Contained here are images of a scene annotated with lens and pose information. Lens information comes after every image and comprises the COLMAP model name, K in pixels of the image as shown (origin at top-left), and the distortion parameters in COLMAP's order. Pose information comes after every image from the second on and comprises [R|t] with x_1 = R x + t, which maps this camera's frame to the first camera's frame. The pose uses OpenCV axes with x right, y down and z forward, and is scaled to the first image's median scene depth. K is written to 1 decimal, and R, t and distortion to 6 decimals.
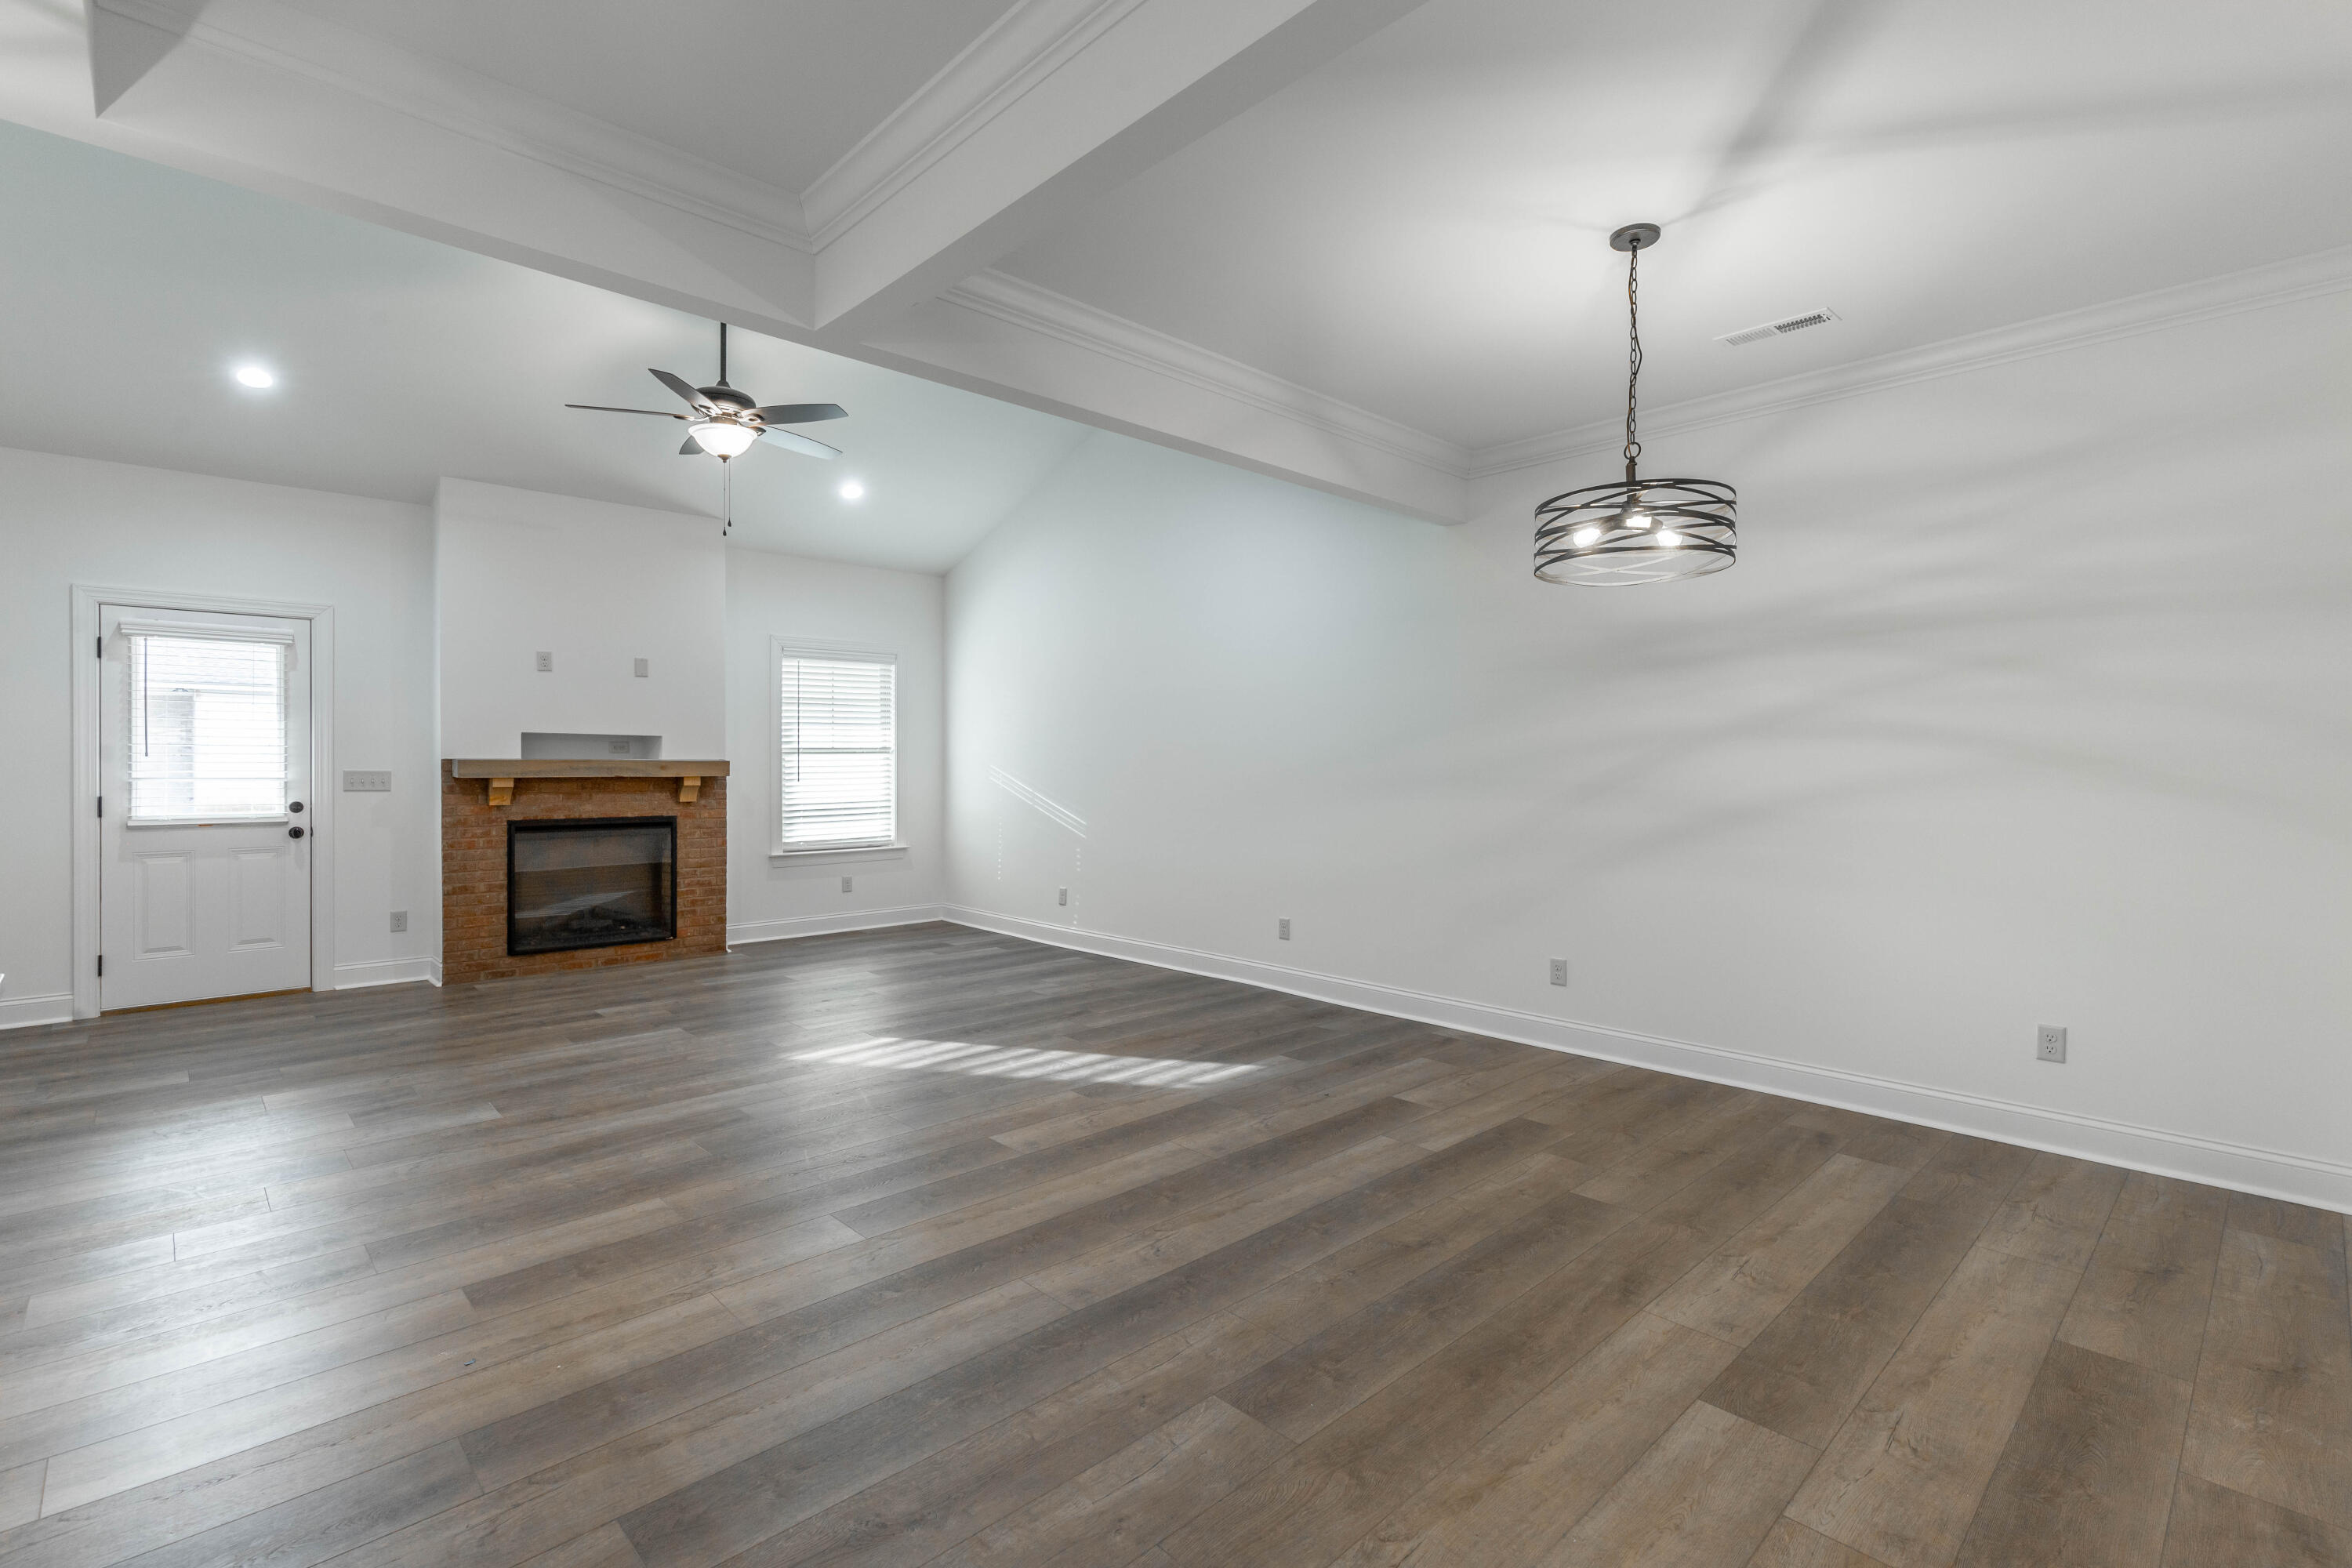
lens RADIAL K [[1070.8, 0, 1175.4], [0, 1070.8, 765.6], [0, 0, 1]] dist [0.009623, -0.002381]
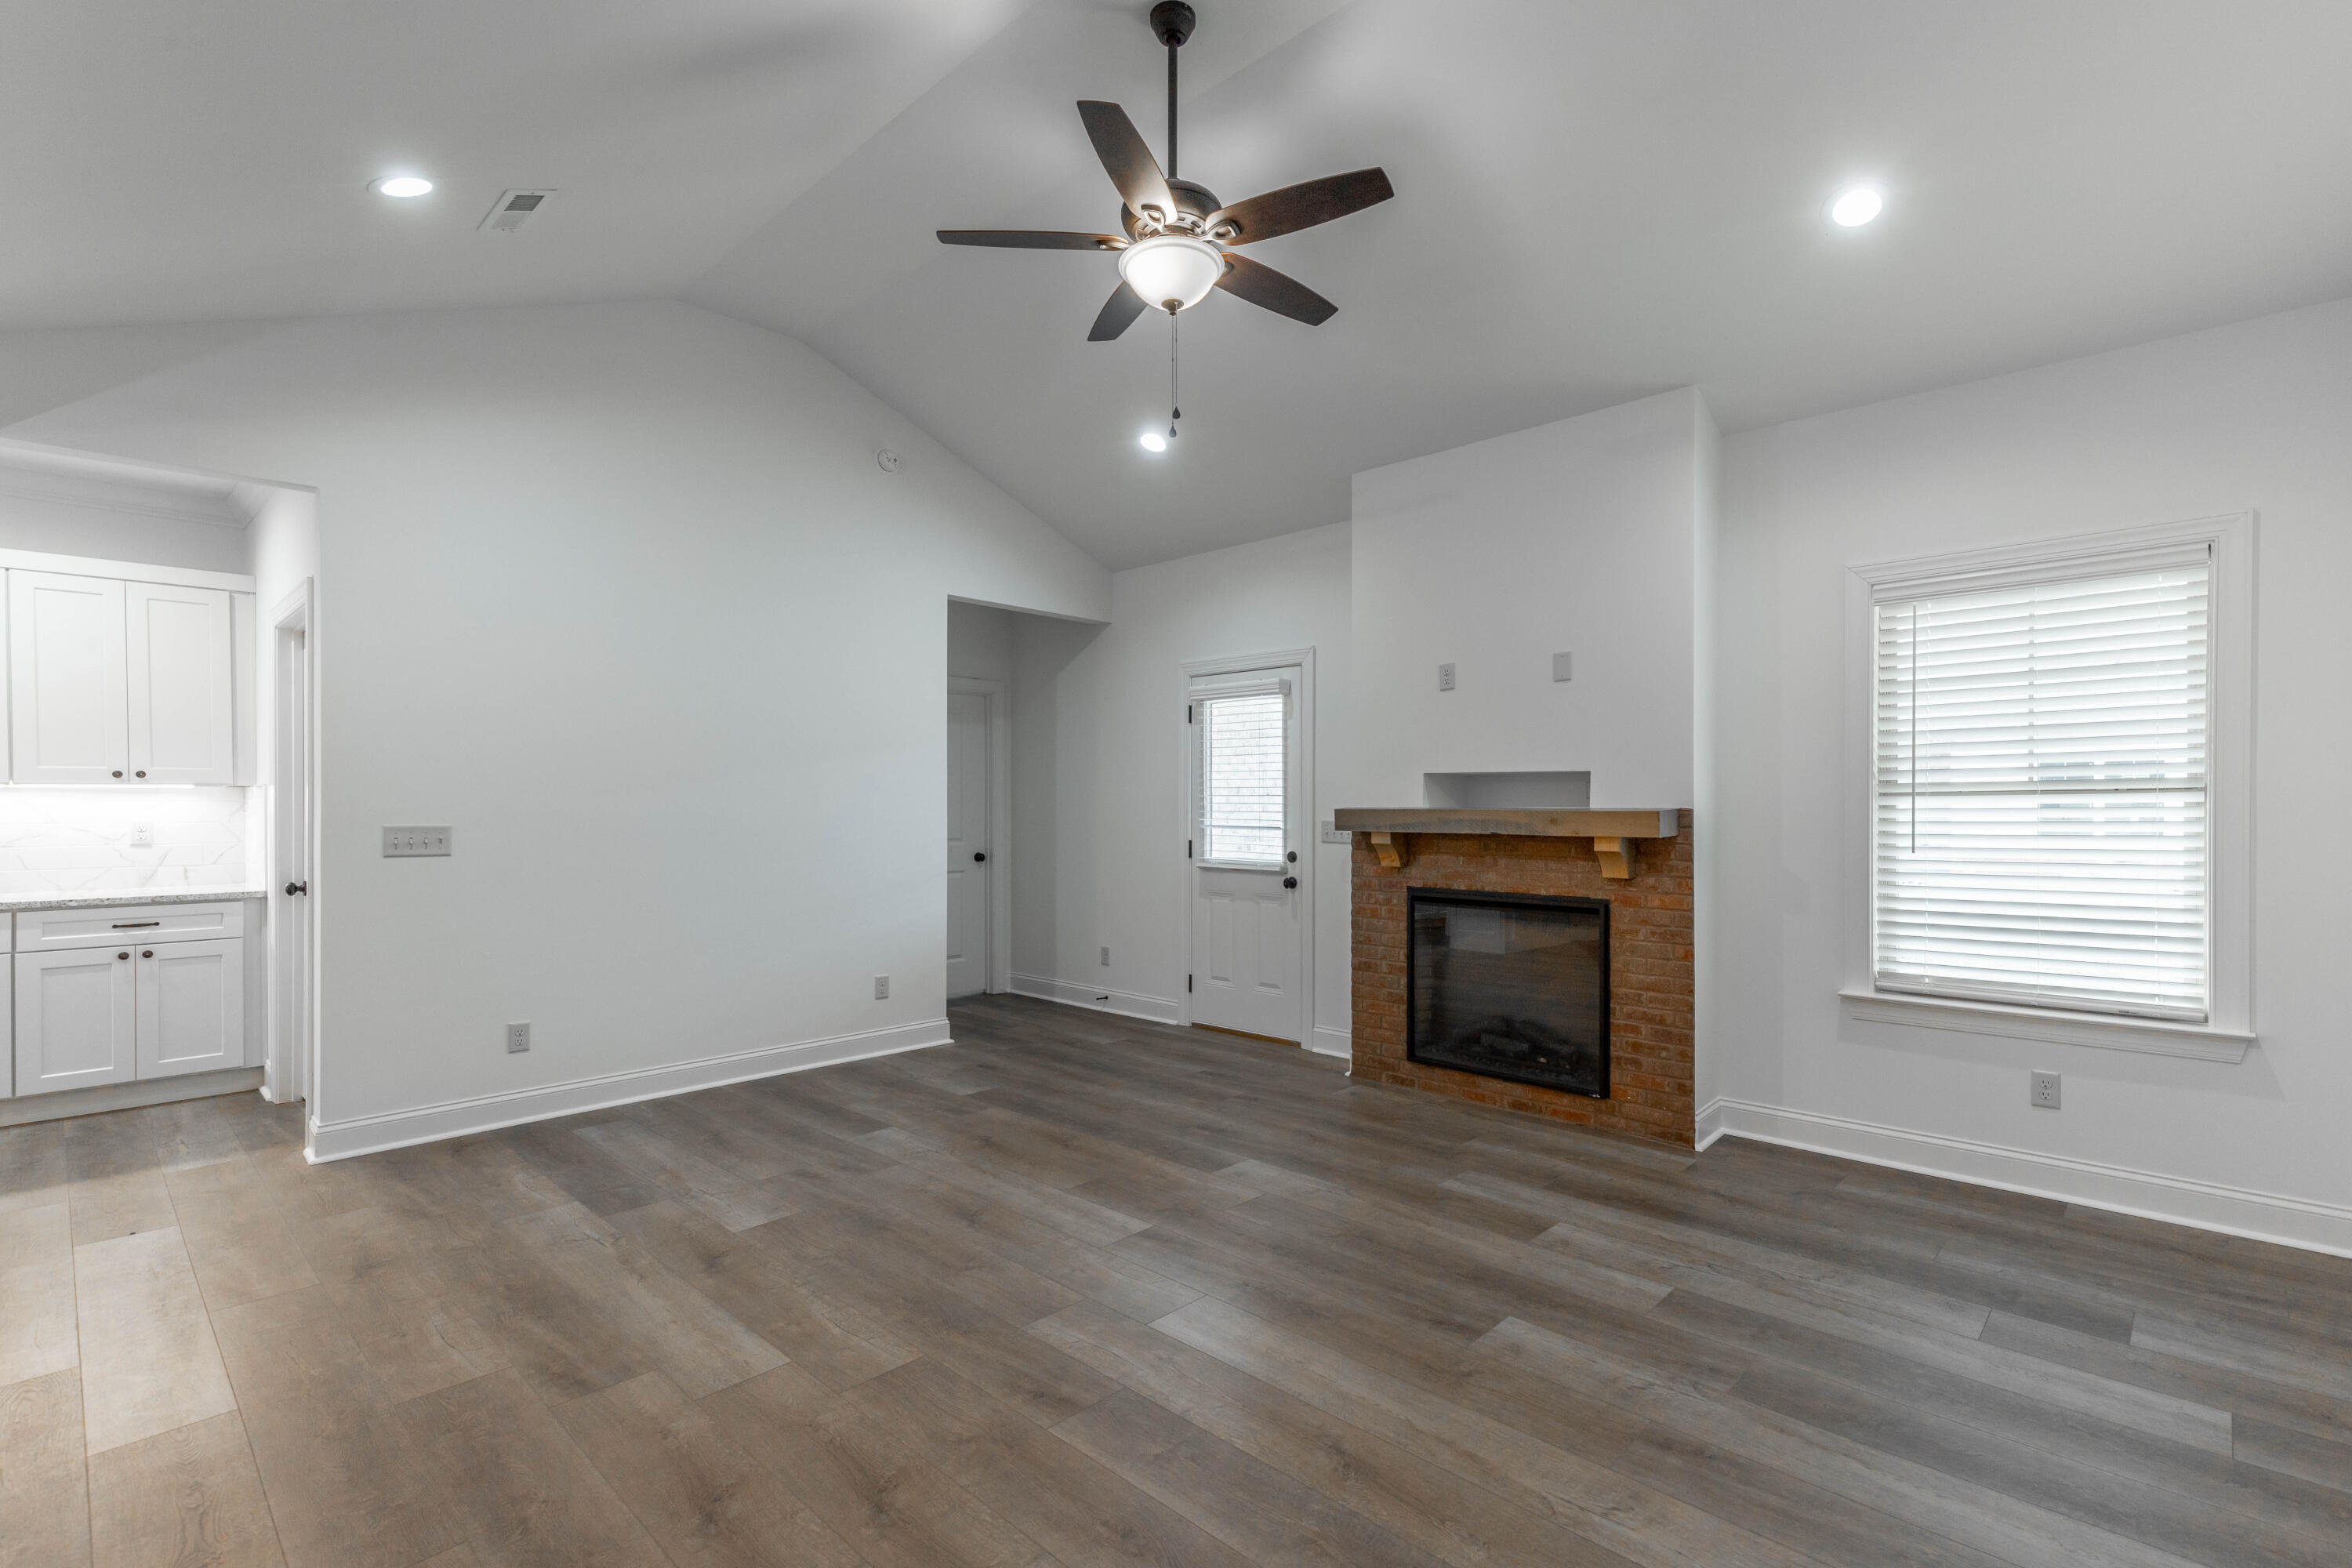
lens RADIAL K [[1070.8, 0, 1206.7], [0, 1070.8, 809.5], [0, 0, 1]] dist [0.009623, -0.002381]
pose [[0.059067, 0.002432, -0.998251, 0.158636], [-0.001833, 0.999996, 0.002327, -0.006963], [0.998252, 0.001692, 0.059071, 0.868221]]
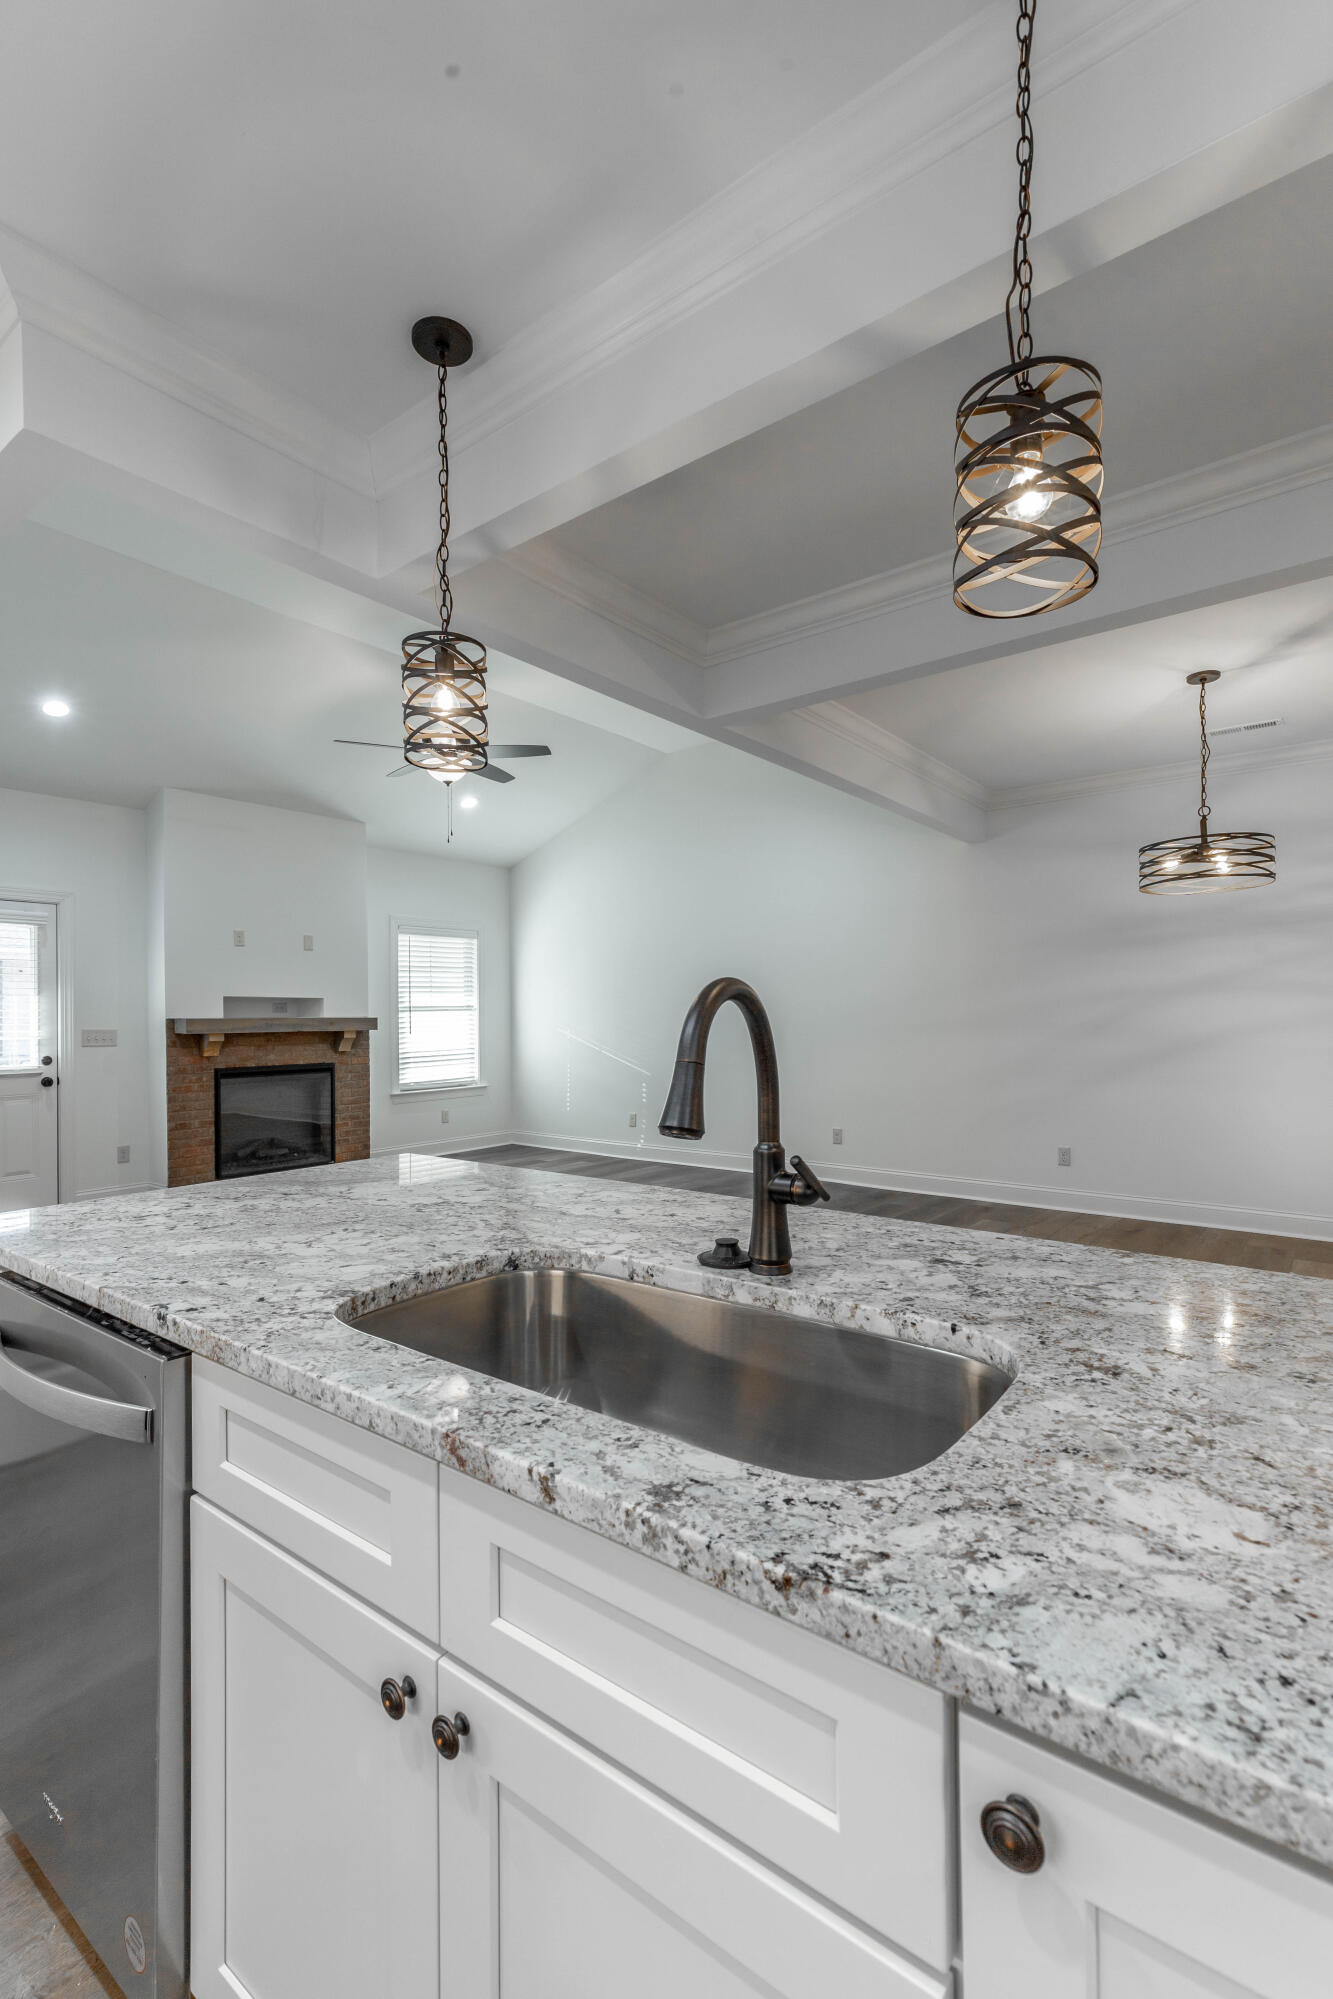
lens RADIAL K [[910.1, 0, 667.1], [0, 910.1, 1008.9], [0, 0, 1]] dist [0.009623, -0.002381]
pose [[0.988559, -0.011601, 0.150389, -0.289250], [0.013267, 0.999861, -0.010082, 0.000698], [-0.150252, 0.011961, 0.988575, -0.107297]]
